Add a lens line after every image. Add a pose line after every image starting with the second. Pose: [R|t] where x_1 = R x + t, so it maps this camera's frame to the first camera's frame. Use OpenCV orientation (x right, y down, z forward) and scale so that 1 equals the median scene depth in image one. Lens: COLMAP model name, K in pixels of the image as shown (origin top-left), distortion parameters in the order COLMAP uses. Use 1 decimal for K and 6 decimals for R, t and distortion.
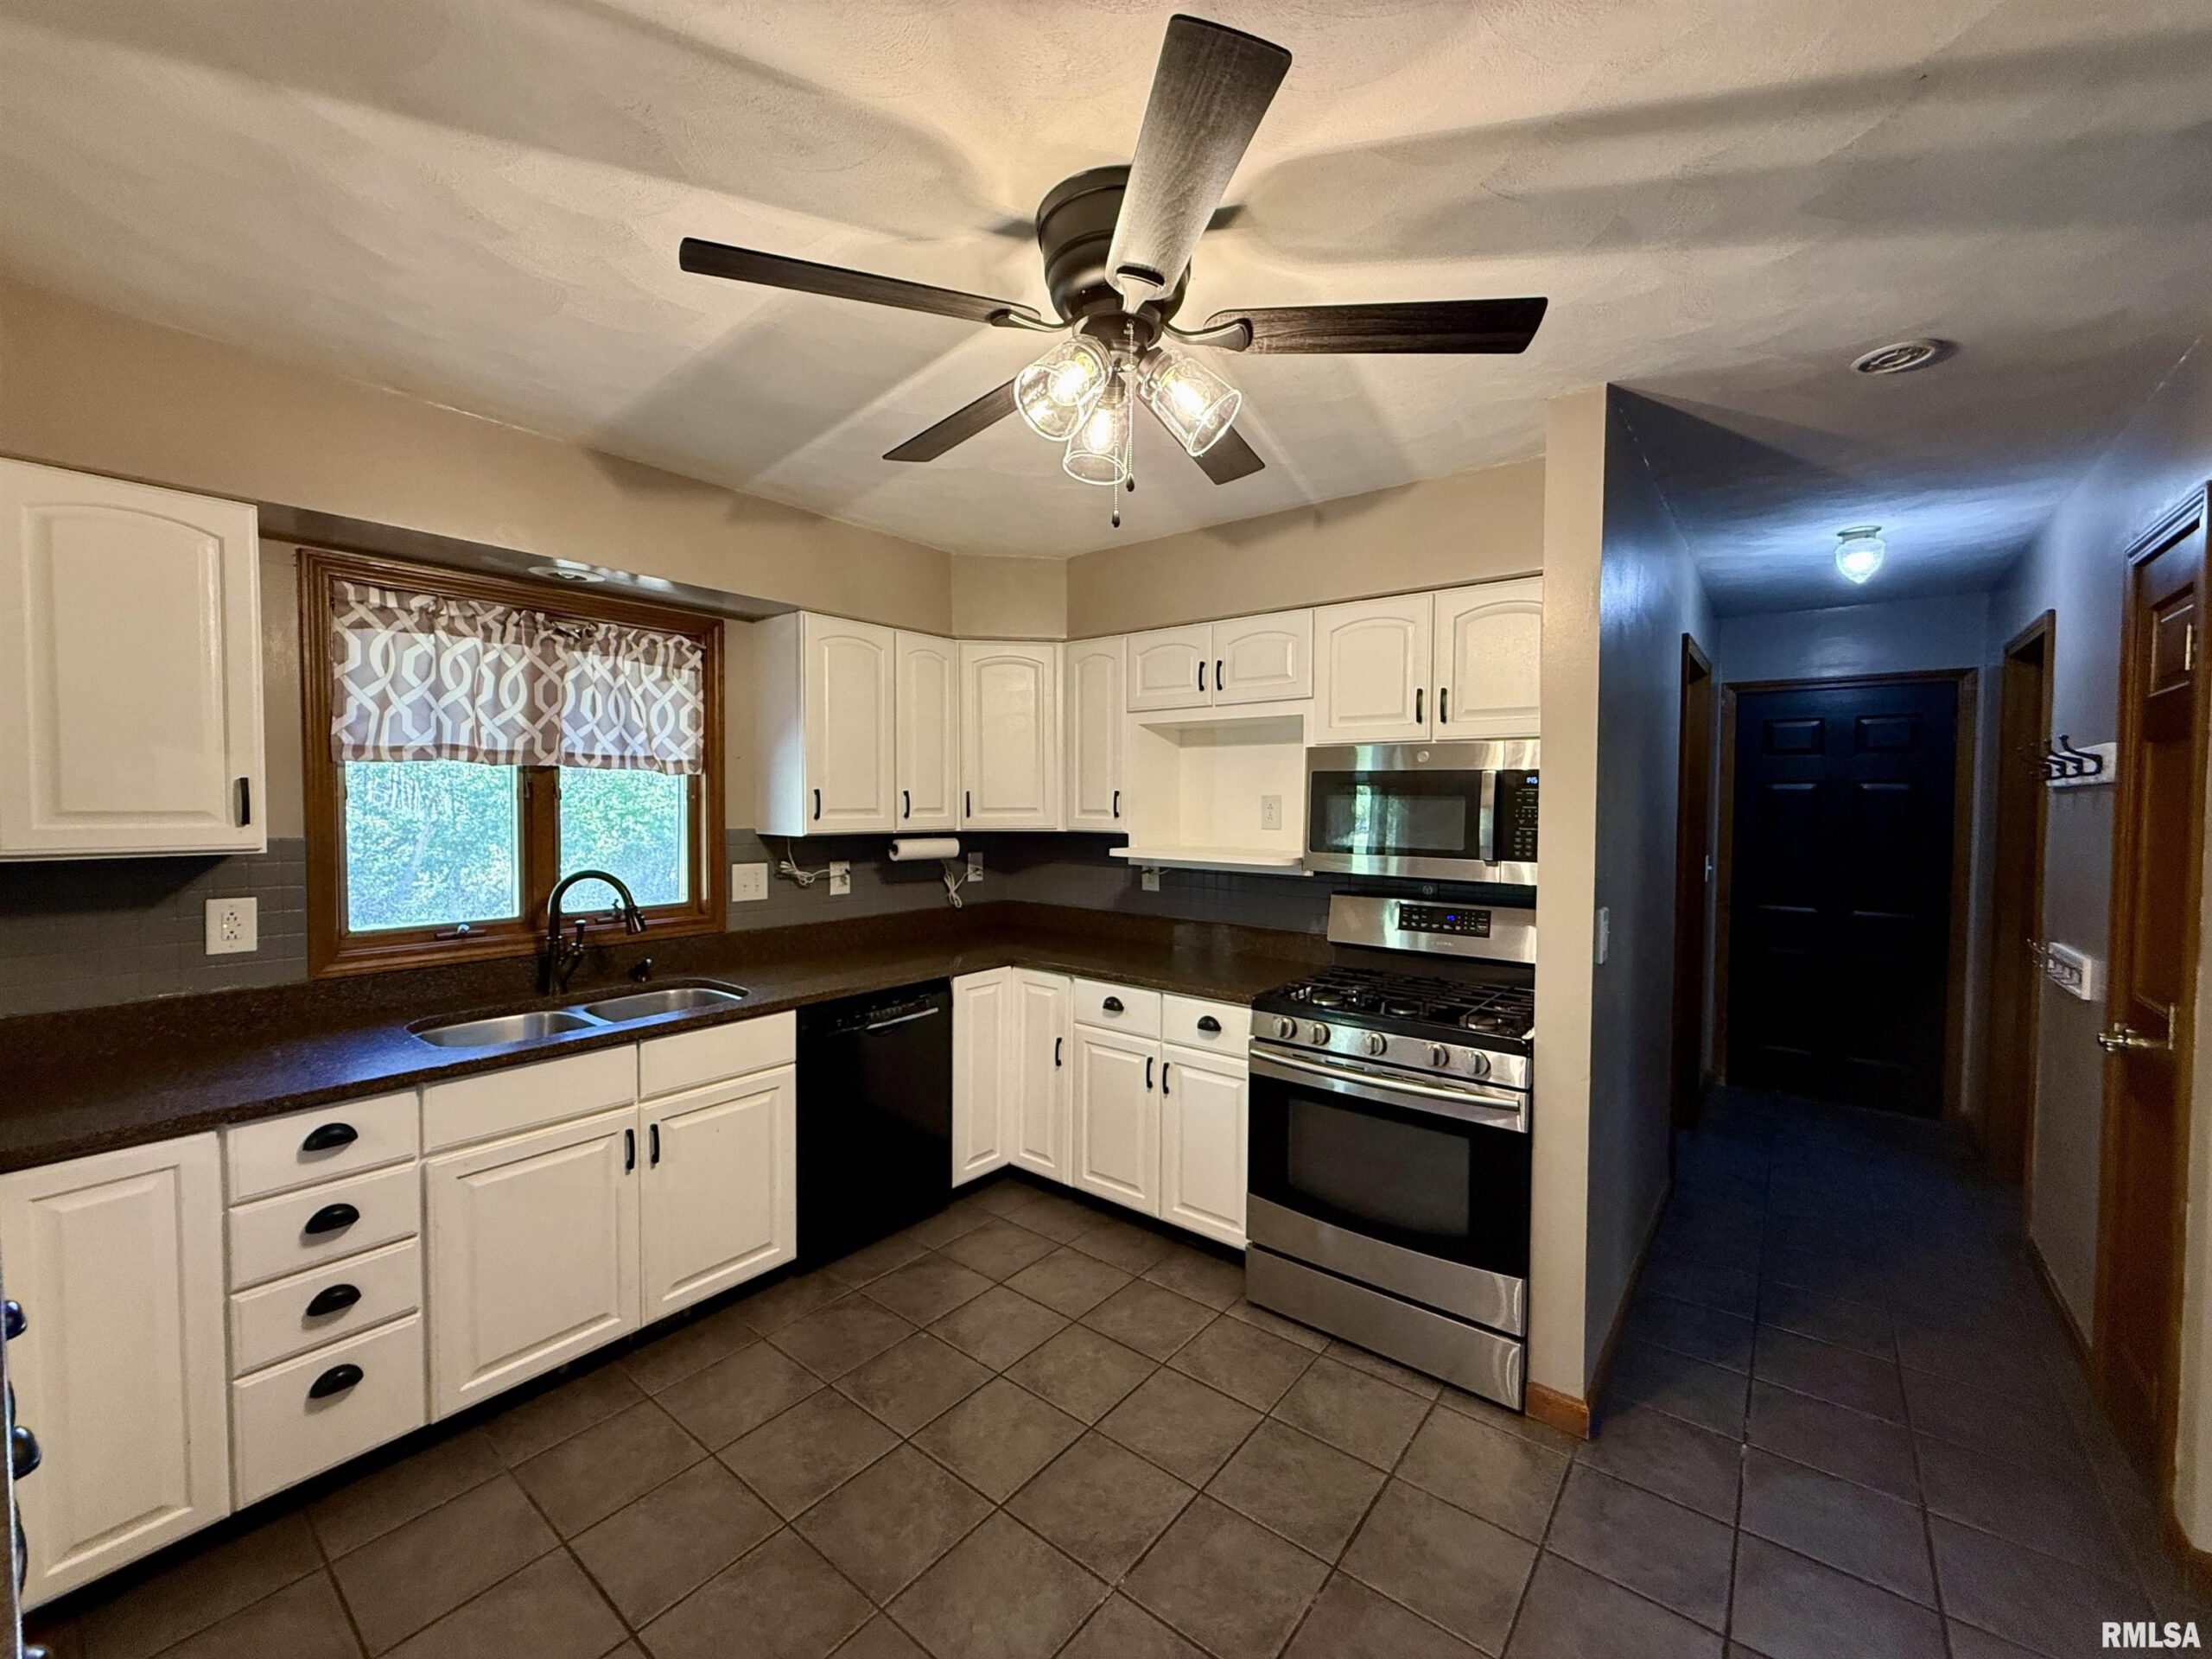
lens RADIAL K [[877.8, 0, 1101.7], [0, 877.8, 827.8], [0, 0, 1]] dist [-0.000685, 0.000377]
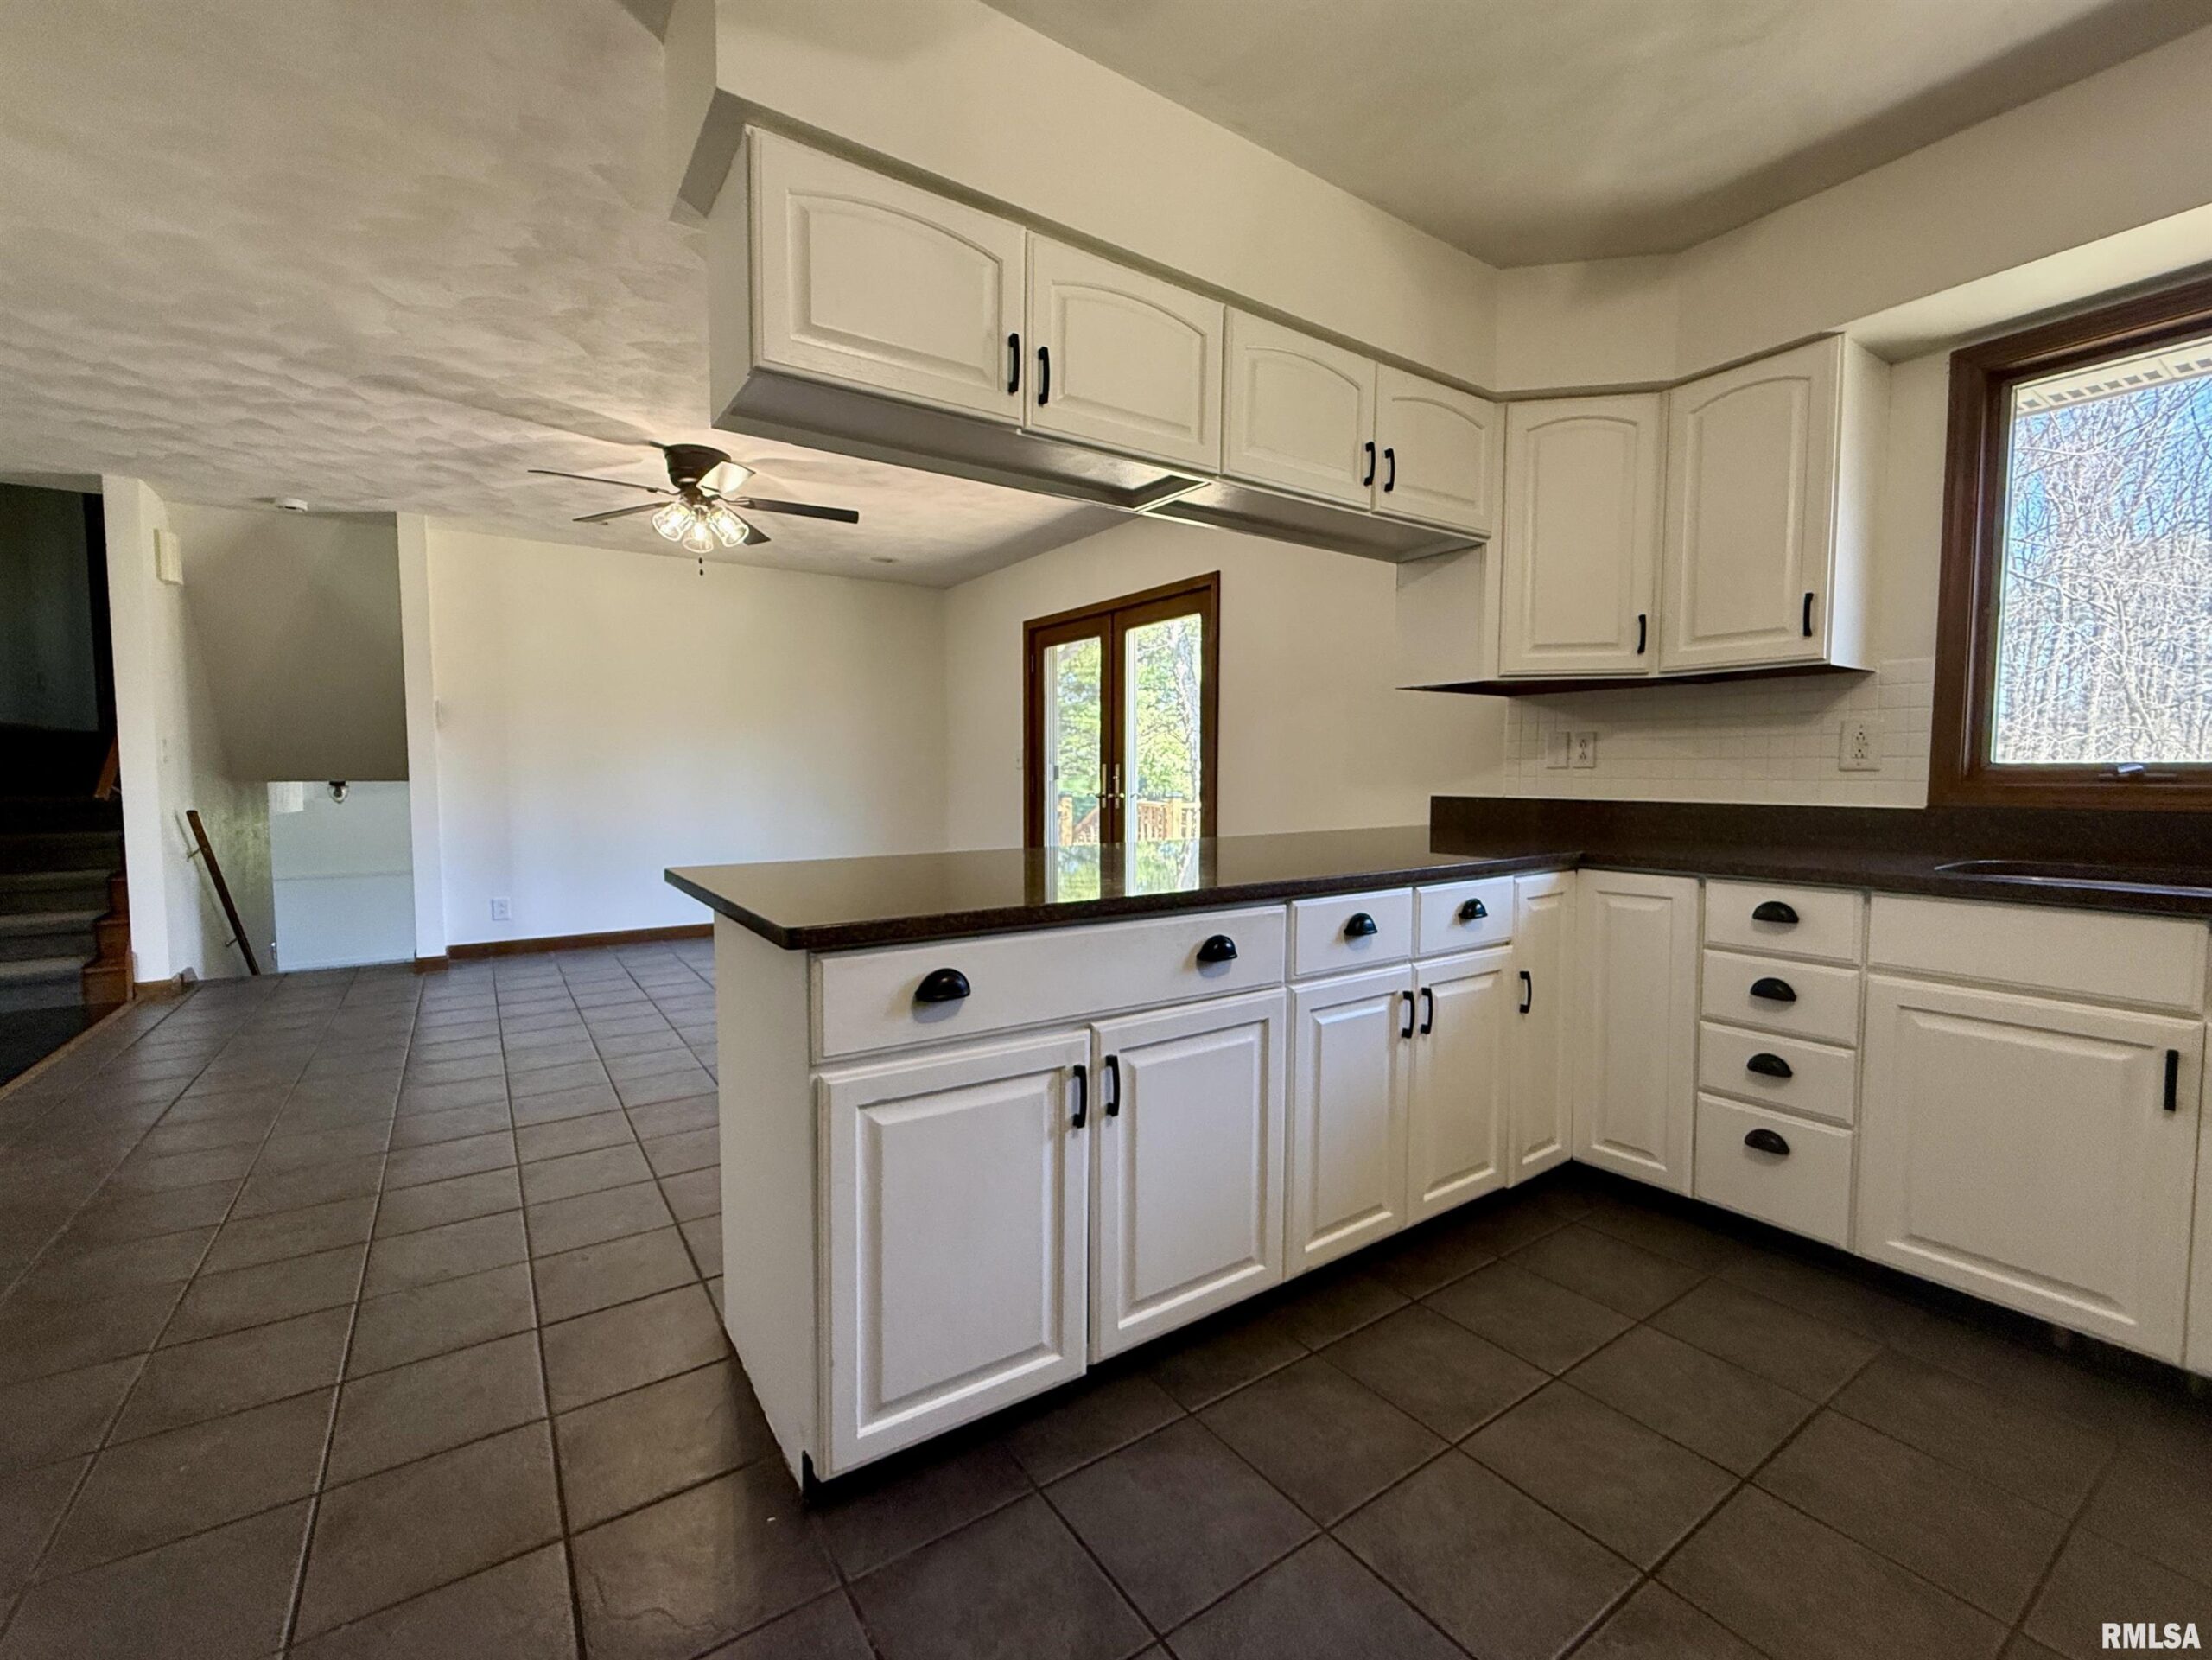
lens RADIAL K [[935.1, 0, 1100.8], [0, 935.1, 828.7], [0, 0, 1]] dist [-0.001746, -0.000117]
pose [[-0.299744, 0.052565, -0.952570, 0.315654], [-0.032133, 0.997358, 0.065148, 0.143225], [0.953478, 0.050136, -0.297263, 0.390145]]
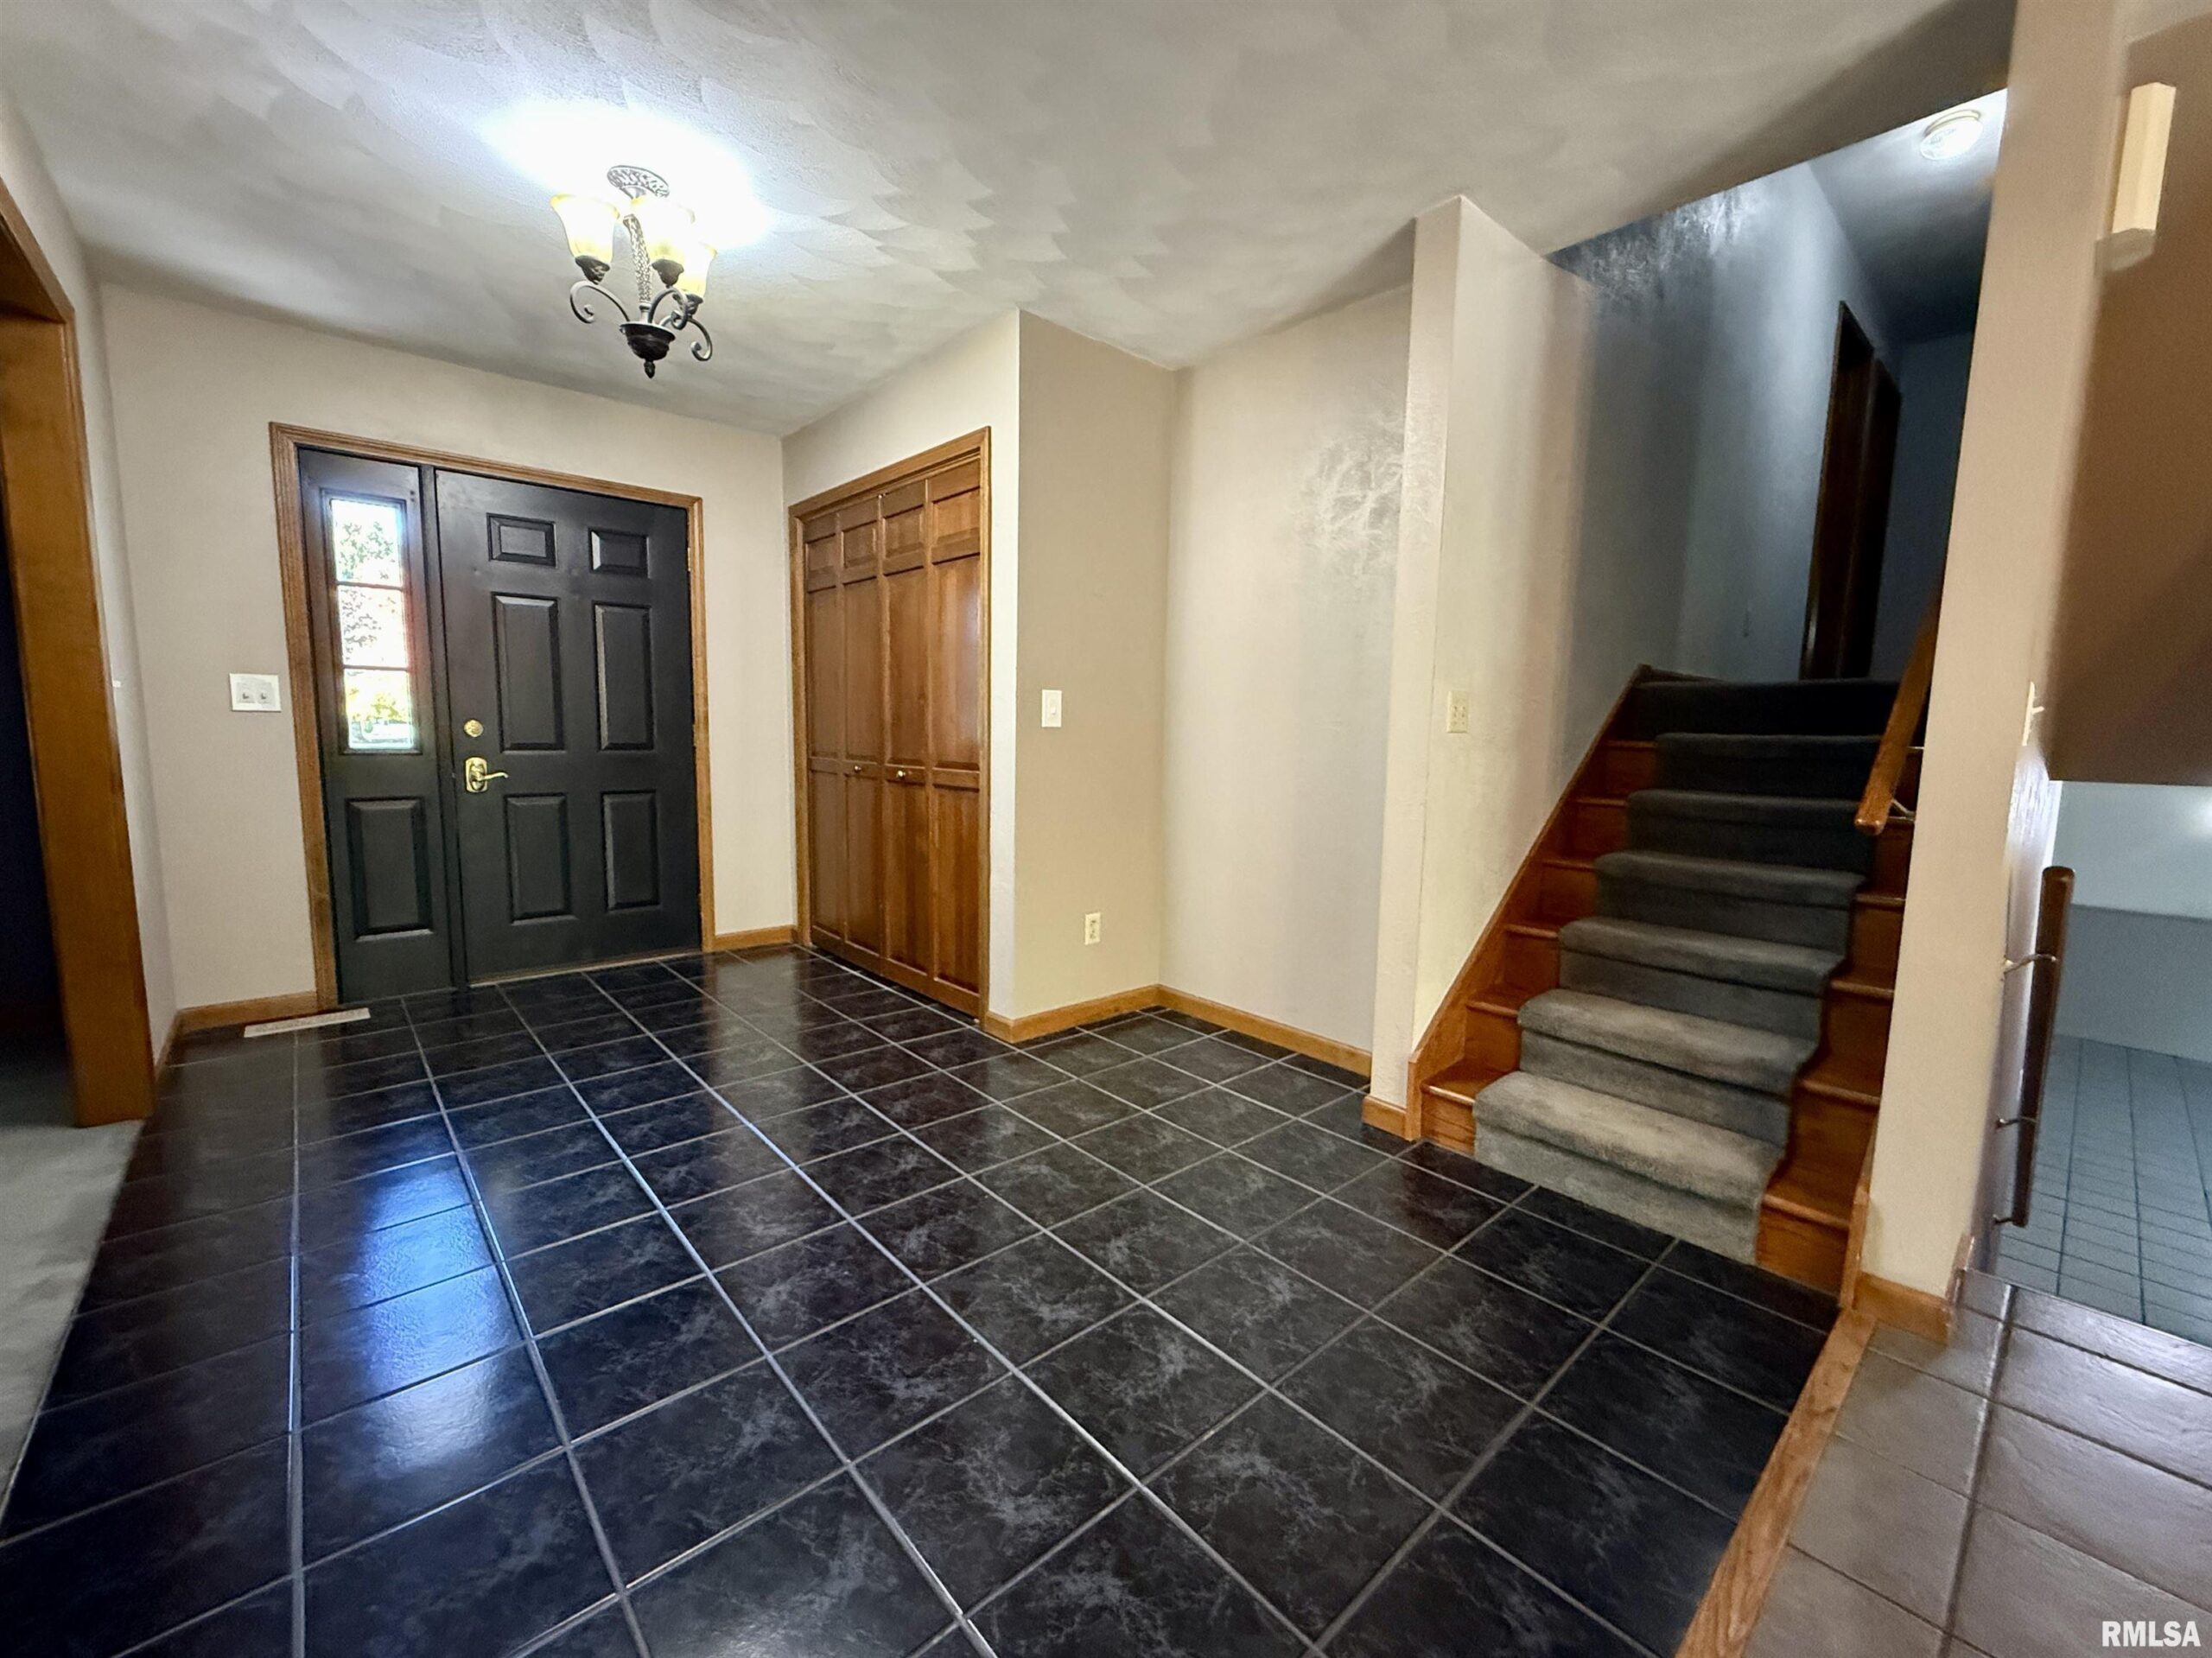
lens RADIAL K [[895.3, 0, 1098.1], [0, 895.3, 830.0], [0, 0, 1]] dist [-0.000299, 0.000648]
pose [[-0.985451, -0.044765, 0.163957, -0.311630], [-0.020843, 0.989239, 0.144817, 0.177347], [-0.168675, 0.139293, -0.975780, -1.125132]]
